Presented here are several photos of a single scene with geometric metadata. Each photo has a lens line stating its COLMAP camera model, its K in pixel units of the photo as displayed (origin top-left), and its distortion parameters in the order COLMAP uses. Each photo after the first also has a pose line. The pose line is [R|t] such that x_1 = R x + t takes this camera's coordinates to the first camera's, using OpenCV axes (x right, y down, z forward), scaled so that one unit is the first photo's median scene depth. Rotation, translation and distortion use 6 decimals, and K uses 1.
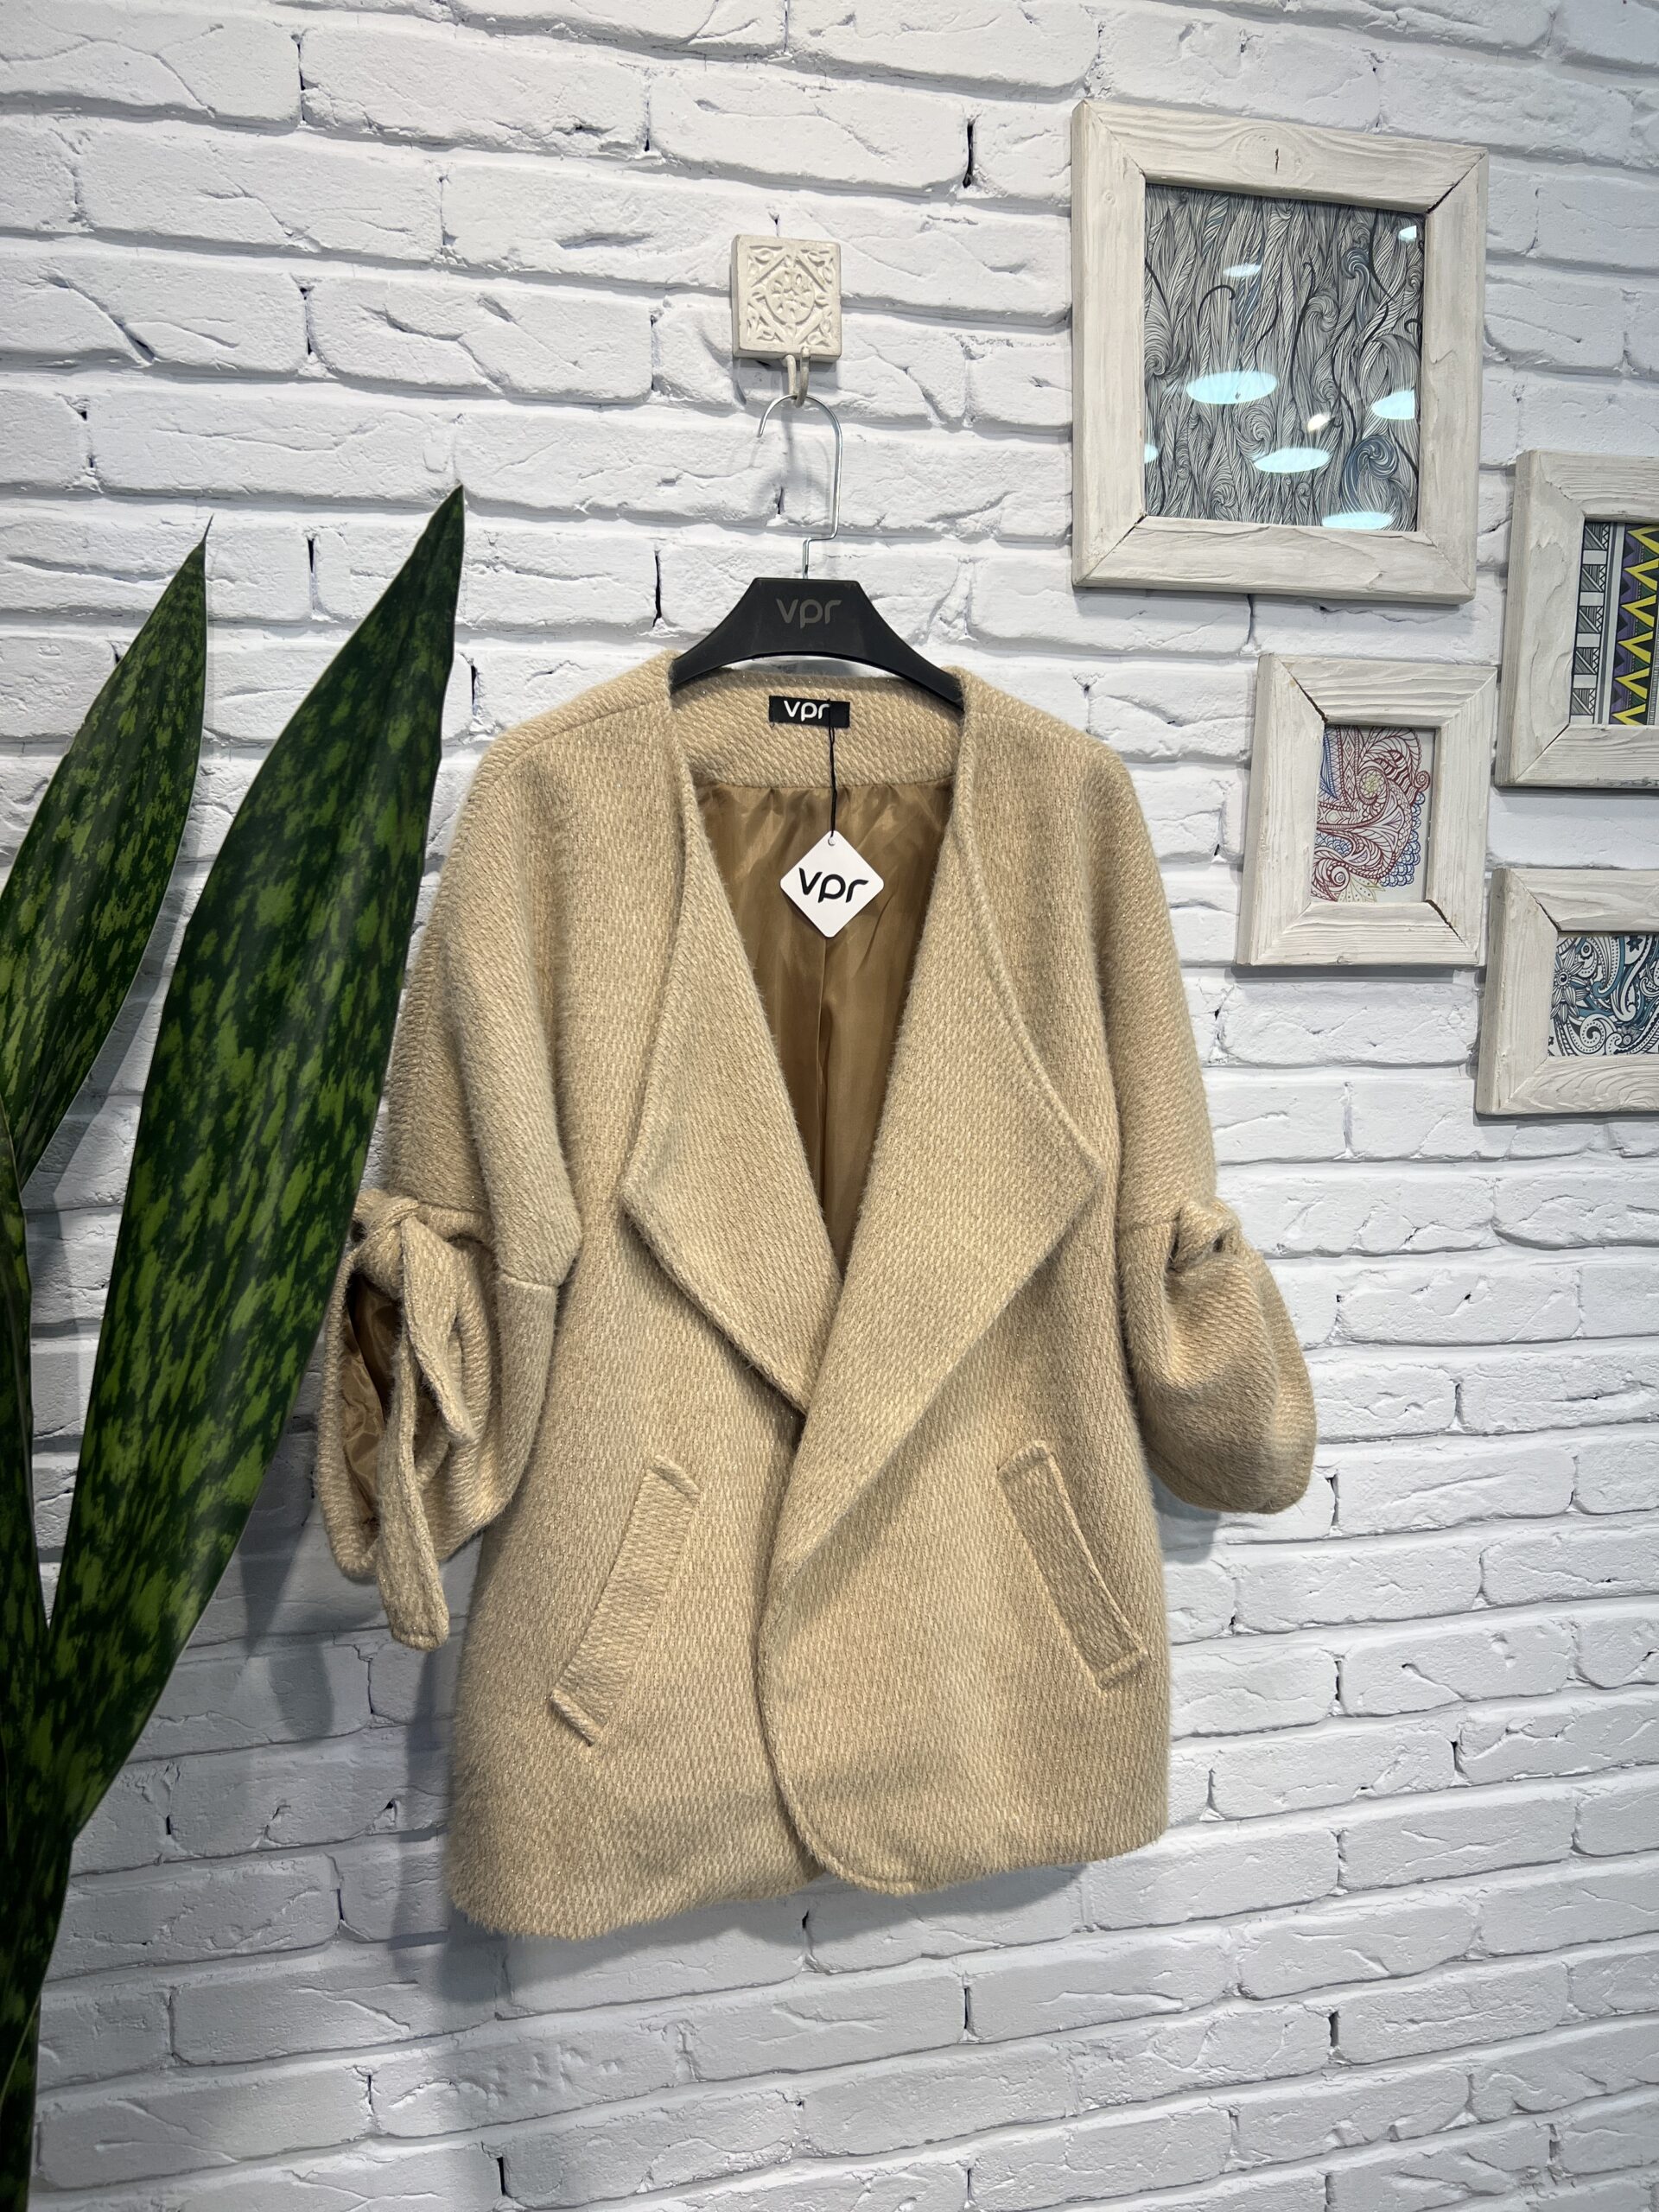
lens RADIAL K [[1687.0, 0, 828.2], [0, 1687.0, 1113.8], [0, 0, 1]] dist [0.027302, -0.042423]
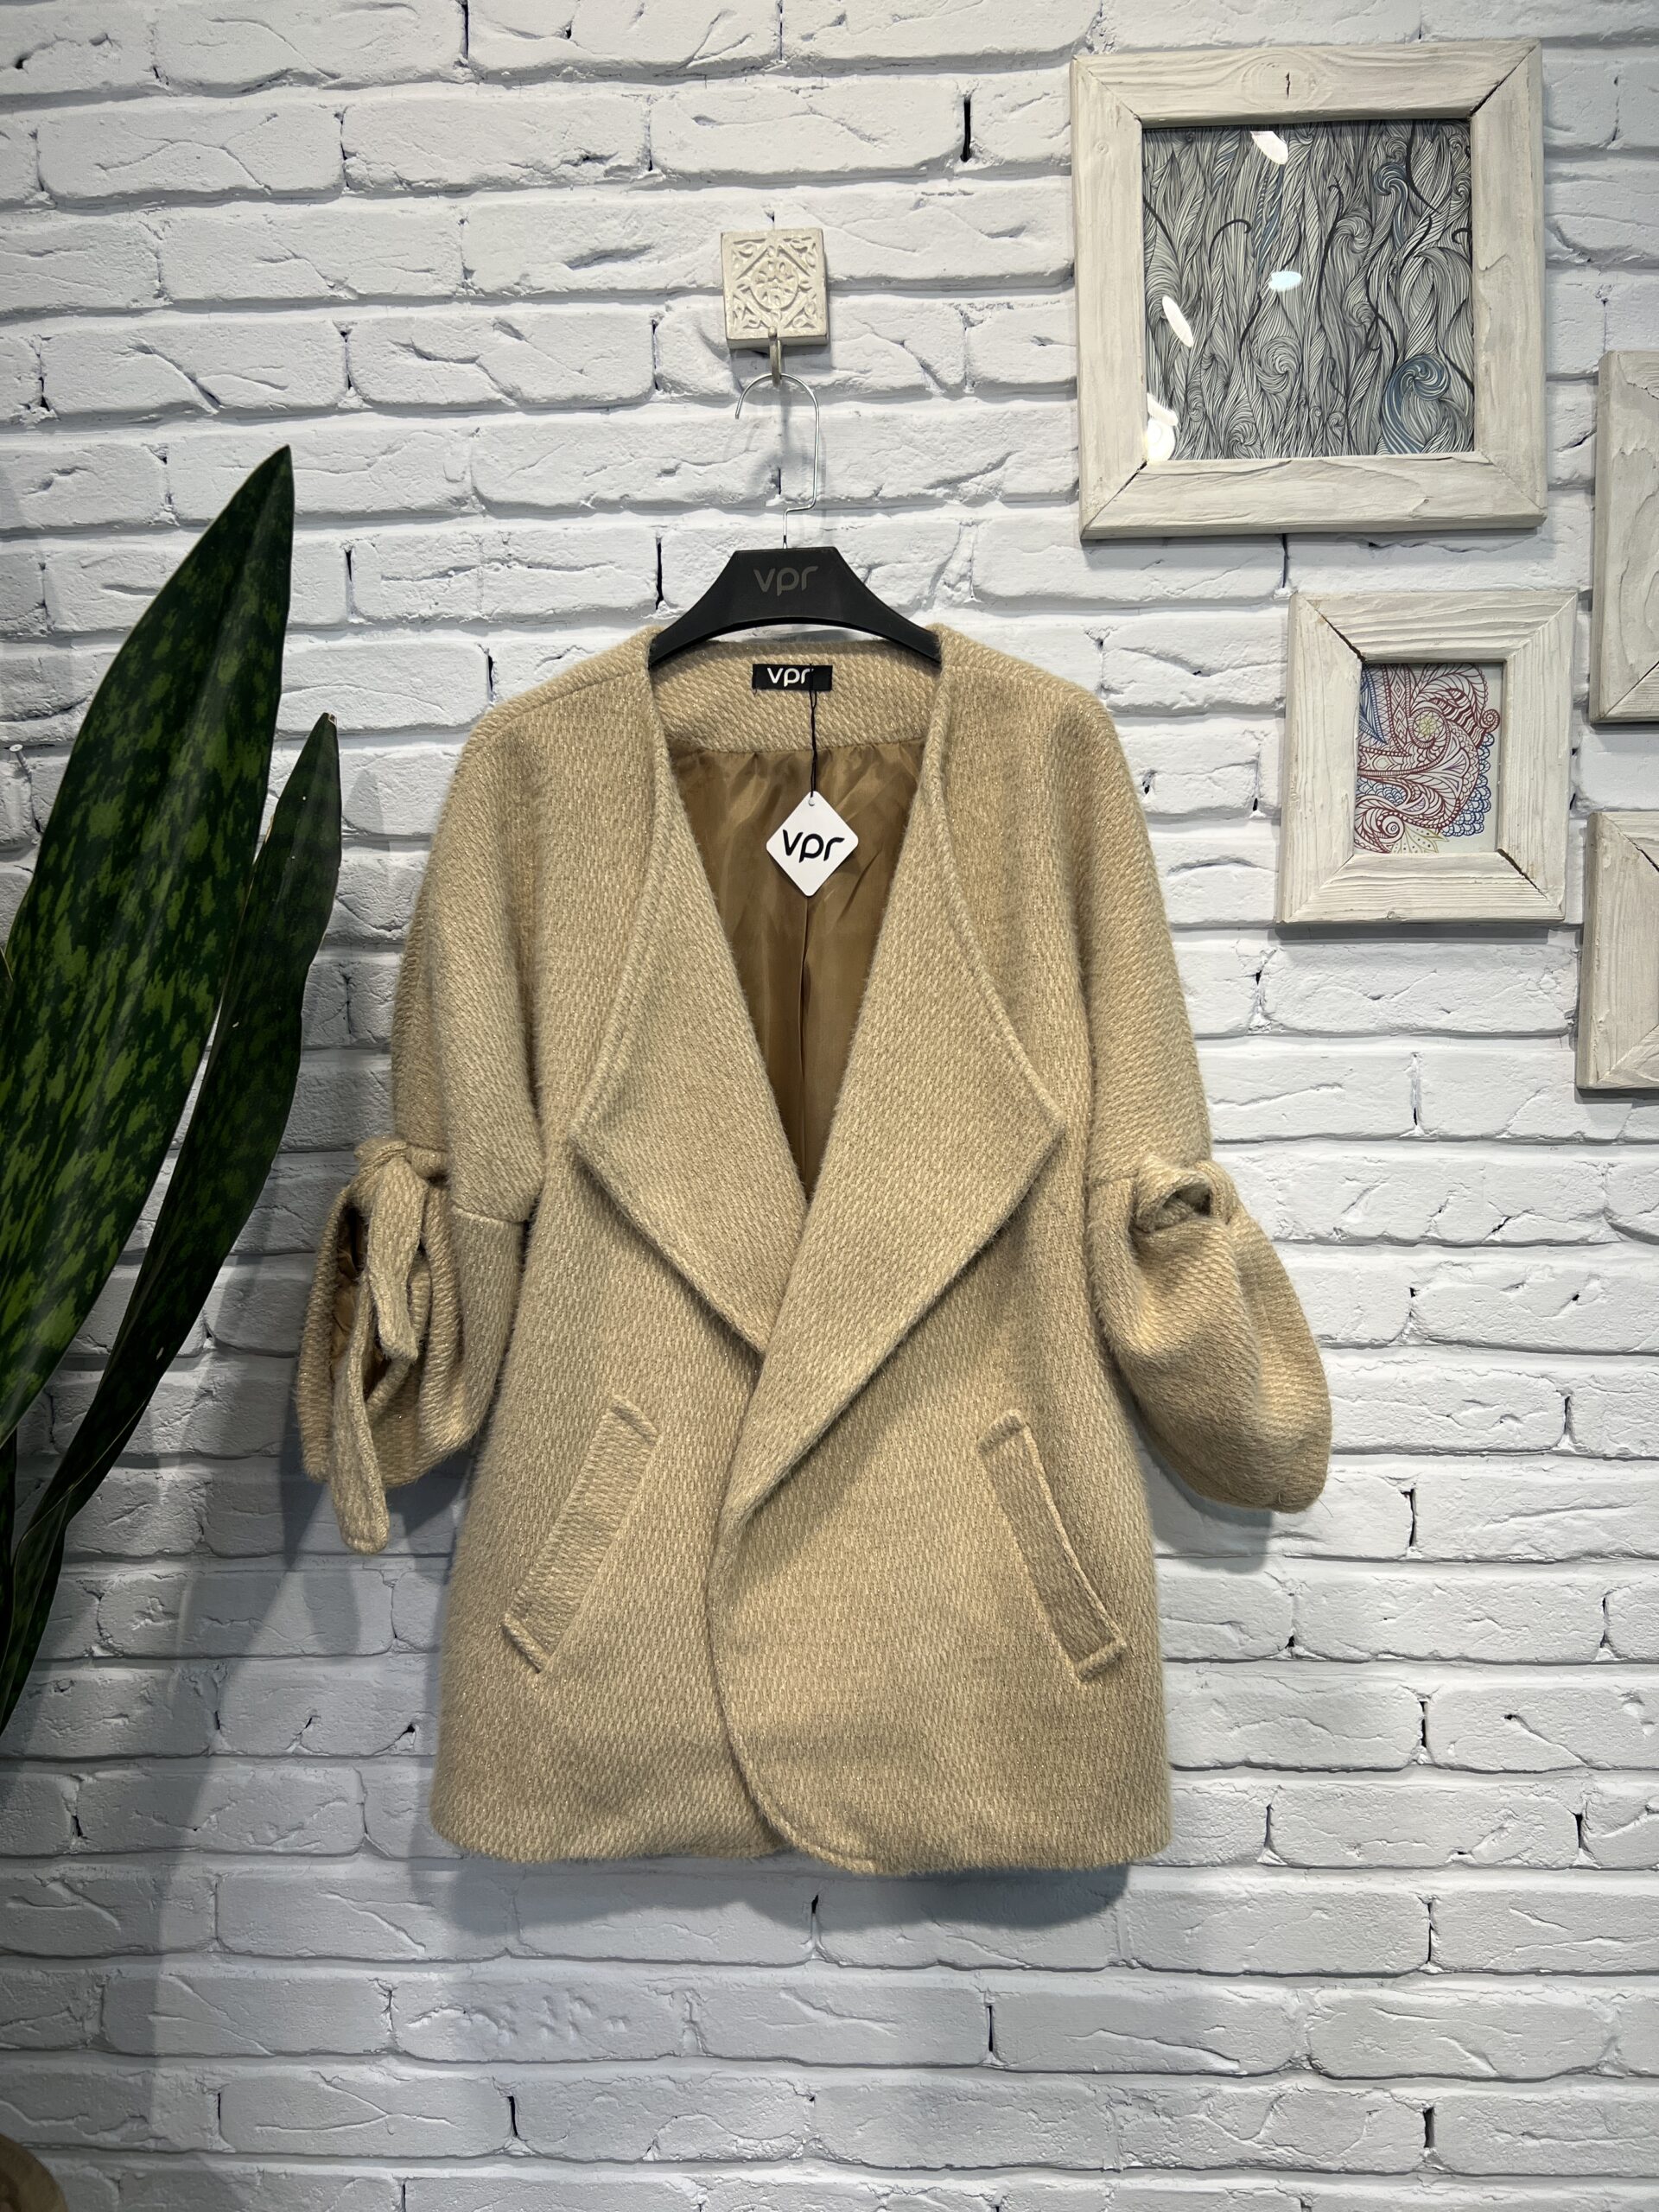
lens RADIAL K [[1687.0, 0, 825.4], [0, 1687.0, 1112.7], [0, 0, 1]] dist [0.027302, -0.042423]
pose [[0.958782, 0.003494, -0.284120, 0.285339], [-0.020481, 0.998173, -0.056838, 0.079208], [0.283402, 0.060315, 0.957103, 0.038986]]
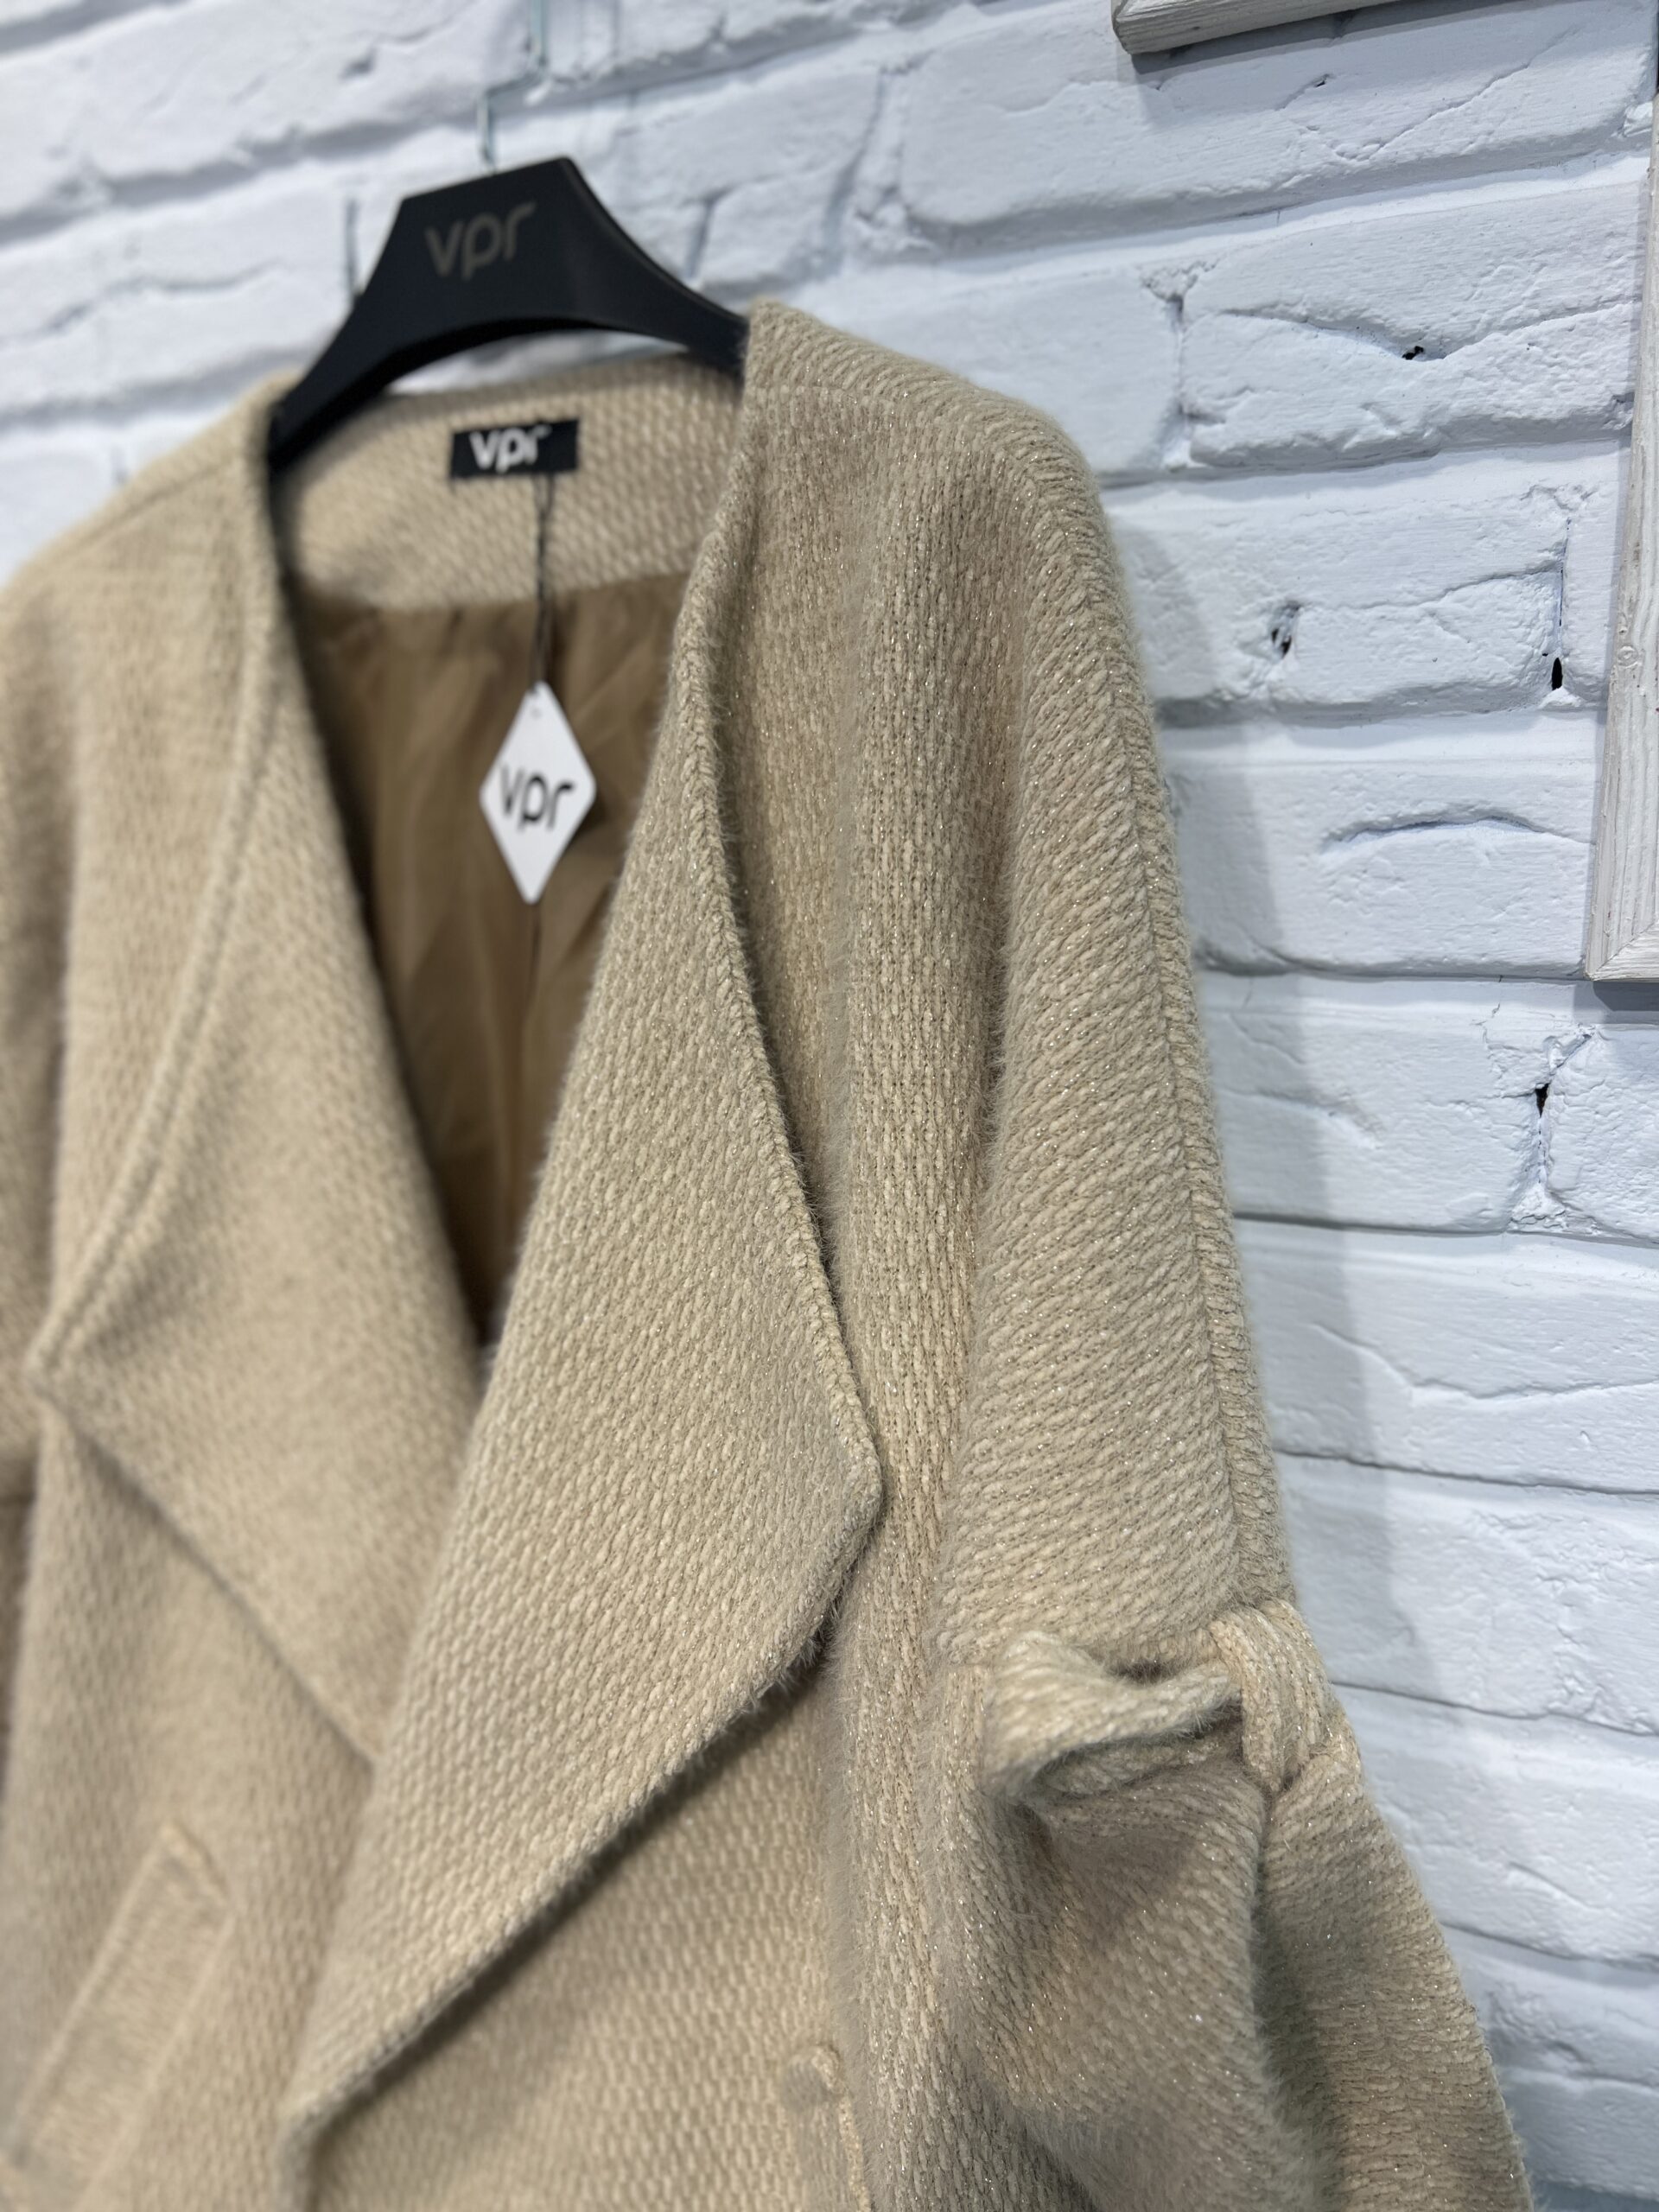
lens RADIAL K [[1687.0, 0, 837.4], [0, 1687.0, 1101.6], [0, 0, 1]] dist [0.027302, -0.042423]
pose [[0.779446, 0.075660, -0.621884, 0.370344], [-0.064508, 0.997097, 0.040458, -0.068555], [0.623139, 0.008582, 0.782064, 0.636244]]
